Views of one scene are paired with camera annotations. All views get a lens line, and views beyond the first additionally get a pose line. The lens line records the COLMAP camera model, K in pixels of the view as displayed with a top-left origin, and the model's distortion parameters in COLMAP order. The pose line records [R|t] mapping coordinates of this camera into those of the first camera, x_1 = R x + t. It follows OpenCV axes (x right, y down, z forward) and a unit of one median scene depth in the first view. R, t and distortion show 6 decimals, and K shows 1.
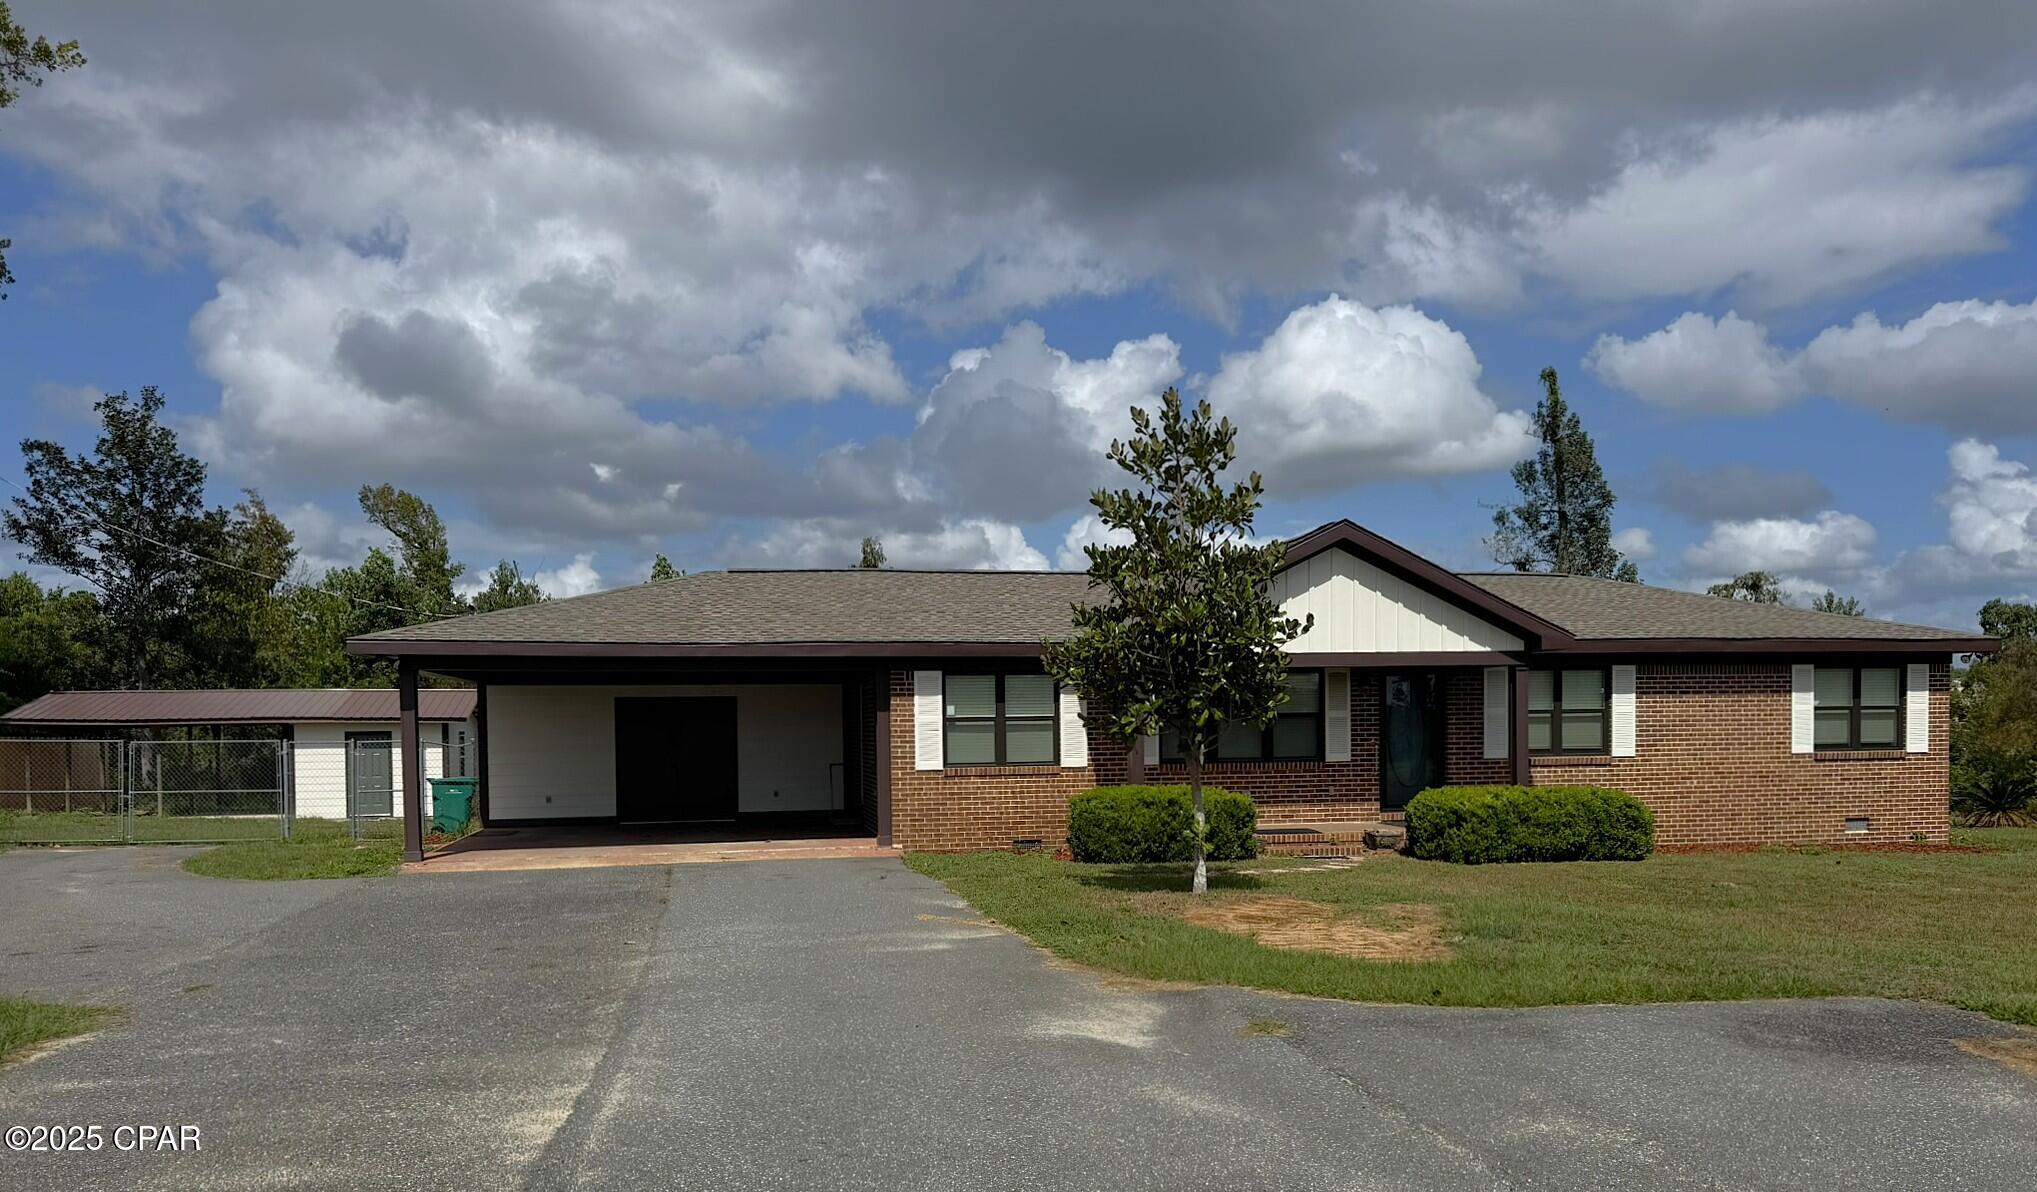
lens RADIAL K [[1442.6, 0, 1016.4], [0, 1442.6, 750.9], [0, 0, 1]] dist [0.031831, 0.000568]
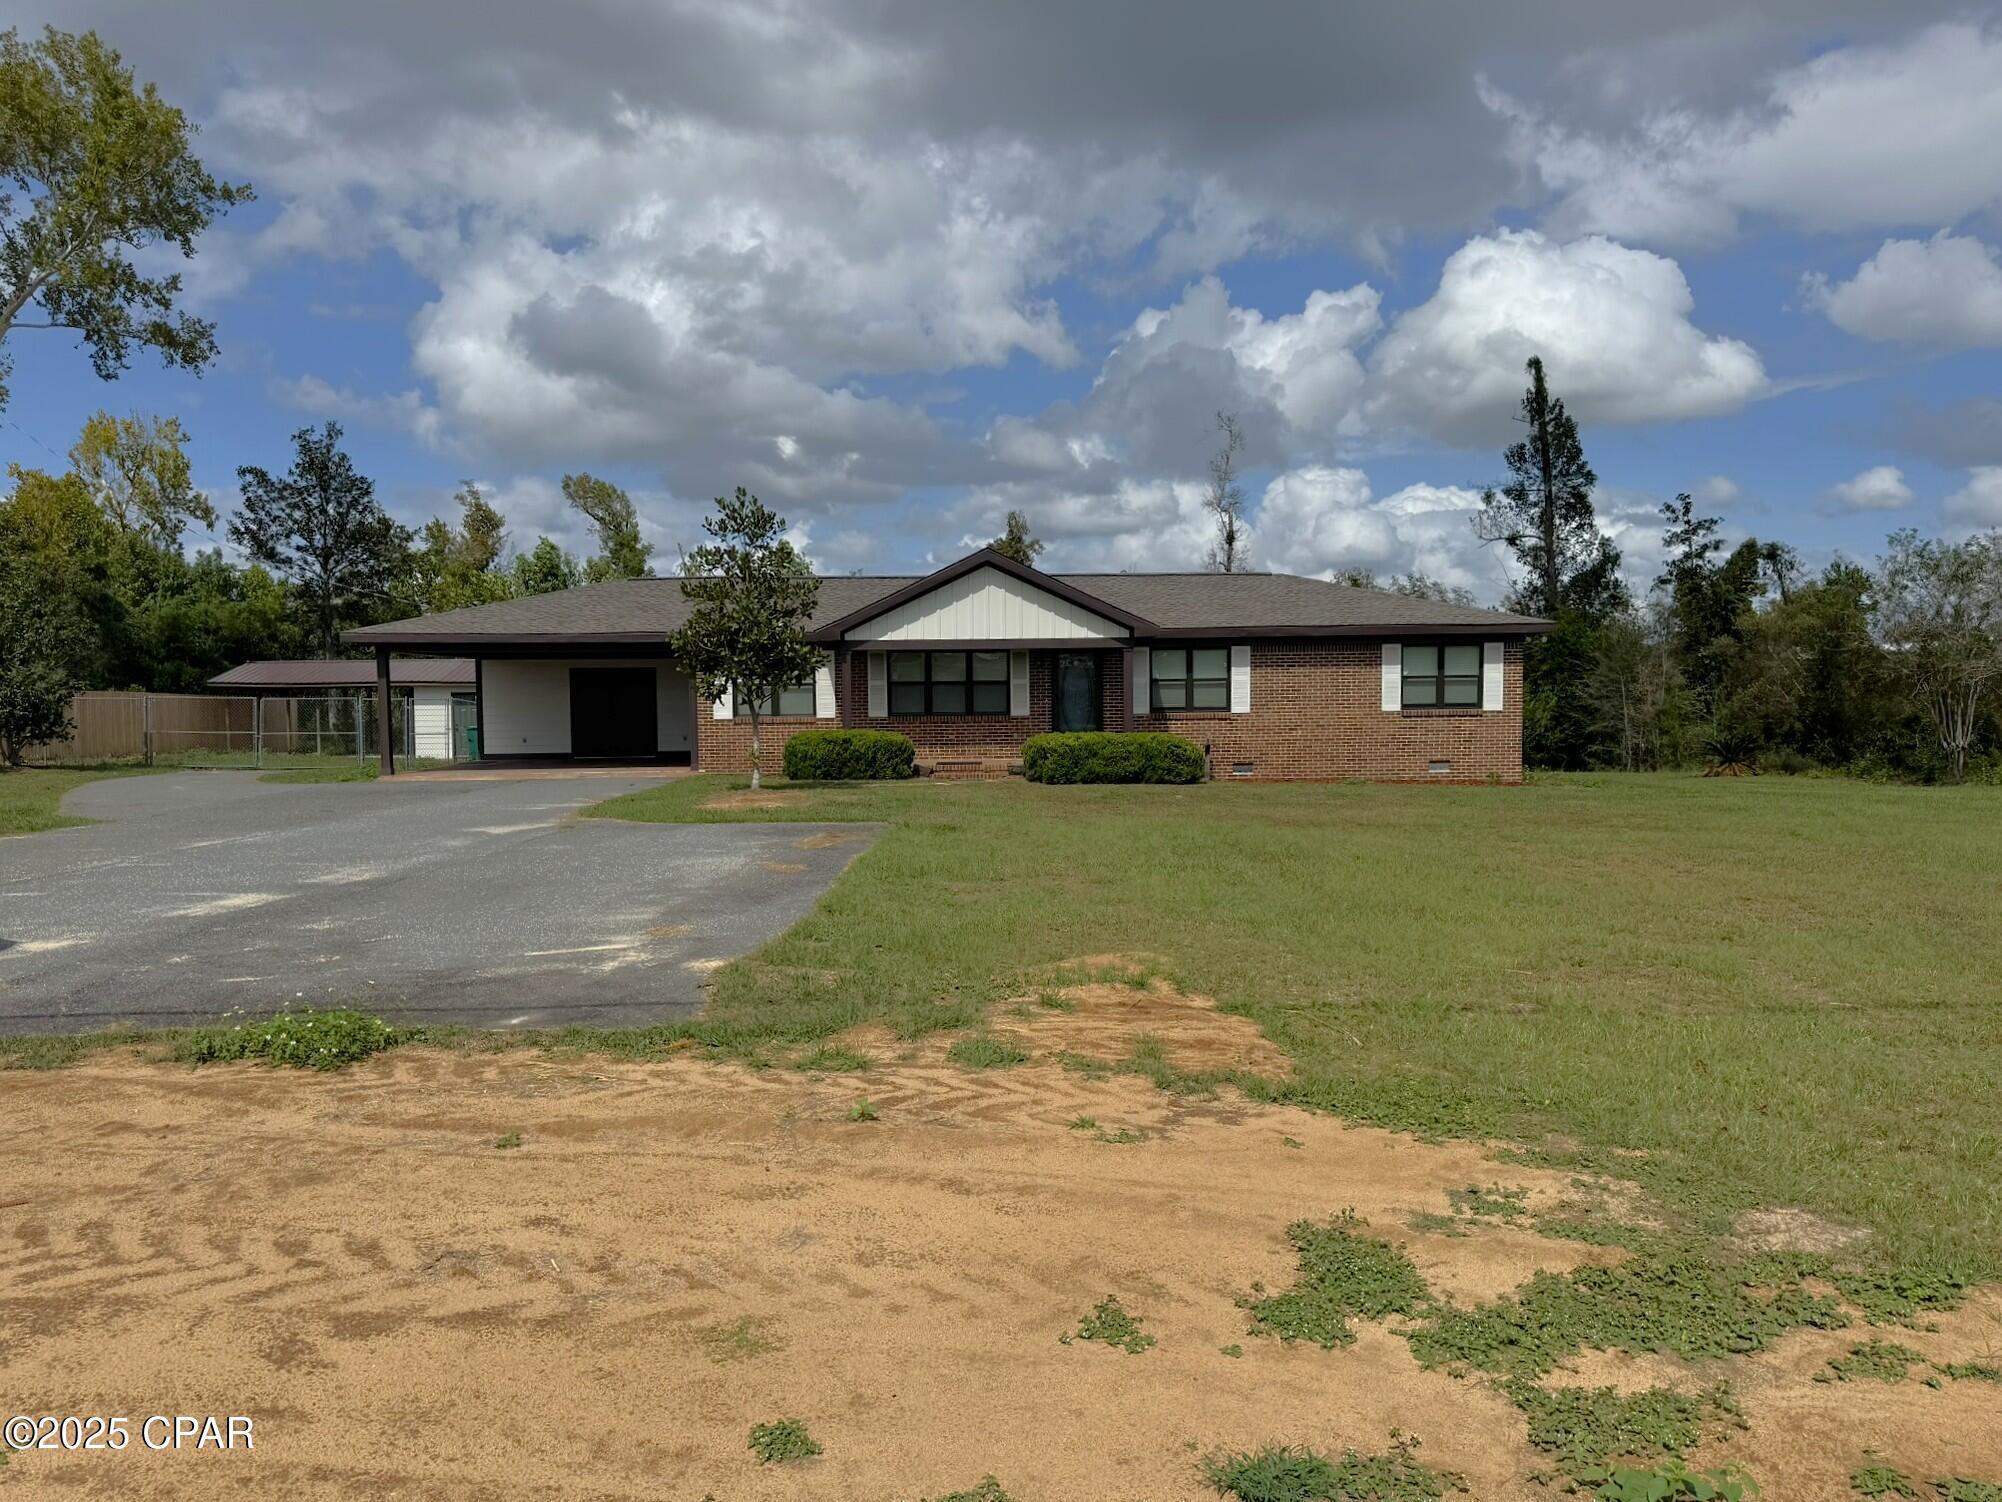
lens RADIAL K [[1415.8, 0, 982.2], [0, 1415.8, 756.1], [0, 0, 1]] dist [0.056025, -0.001728]
pose [[0.987506, 0.009152, -0.157313, 0.172920], [-0.004467, 0.999536, 0.030115, 0.002360], [0.157515, -0.029036, 0.987090, -0.158922]]
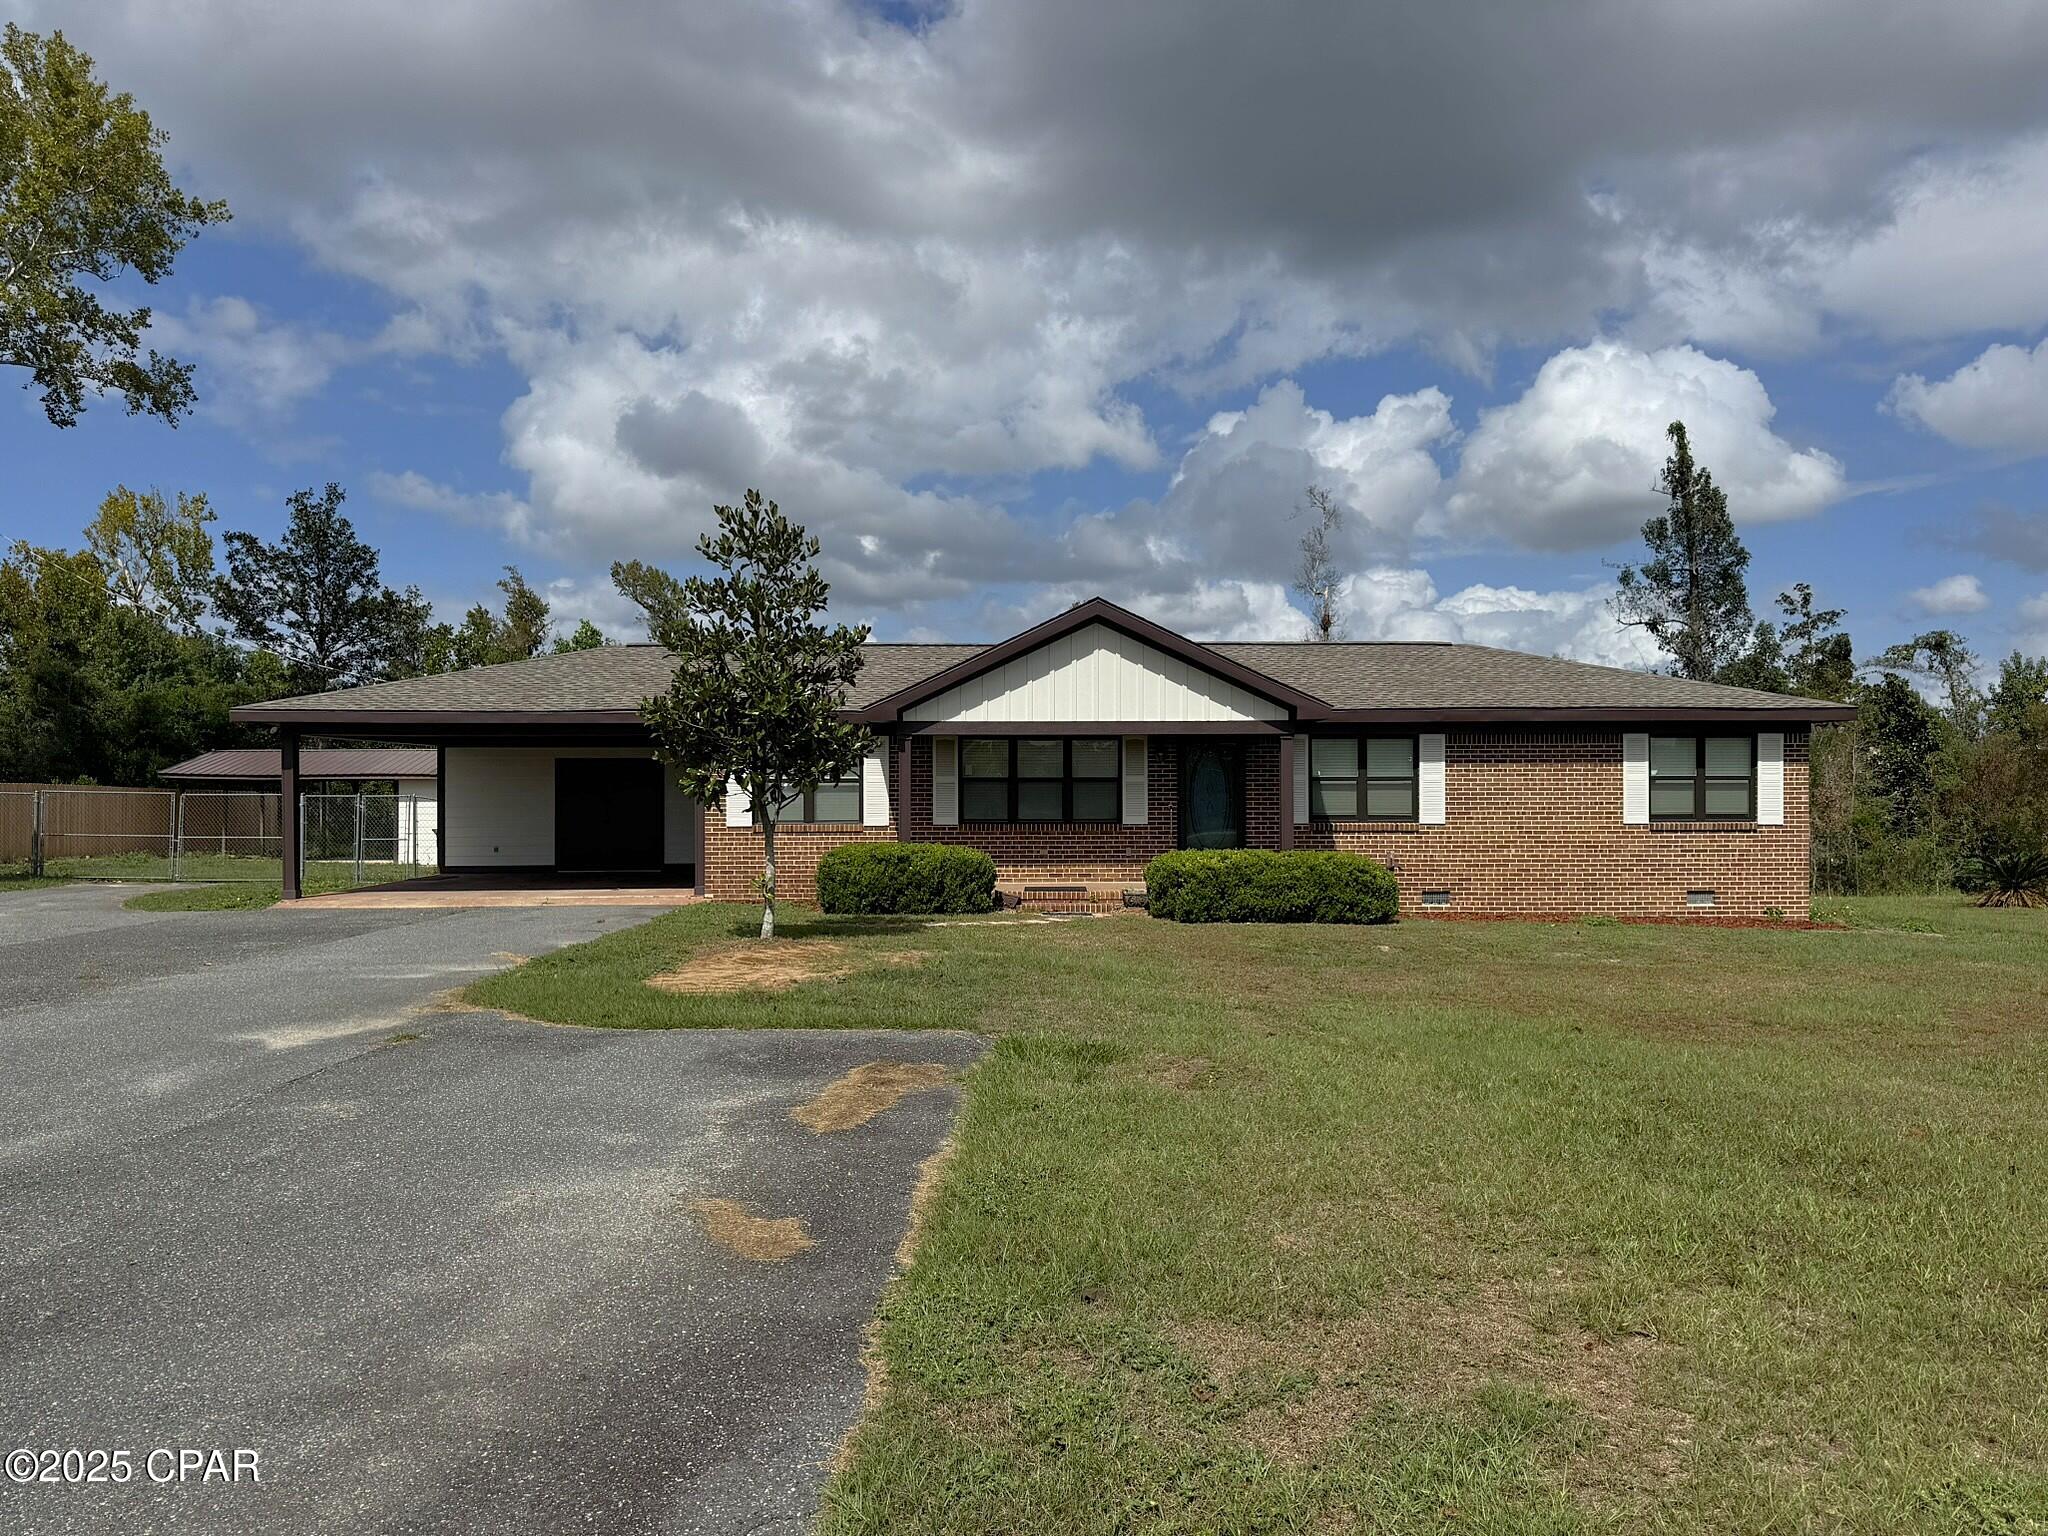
lens RADIAL K [[1434.3, 0, 1024.0], [0, 1434.3, 768.0], [0, 0, 1]] dist [0.082513, -0.101734]
pose [[0.985766, 0.007653, -0.167949, 0.136198], [-0.012766, 0.999487, -0.029384, -0.000840], [0.167638, 0.031110, 0.985358, -0.020034]]
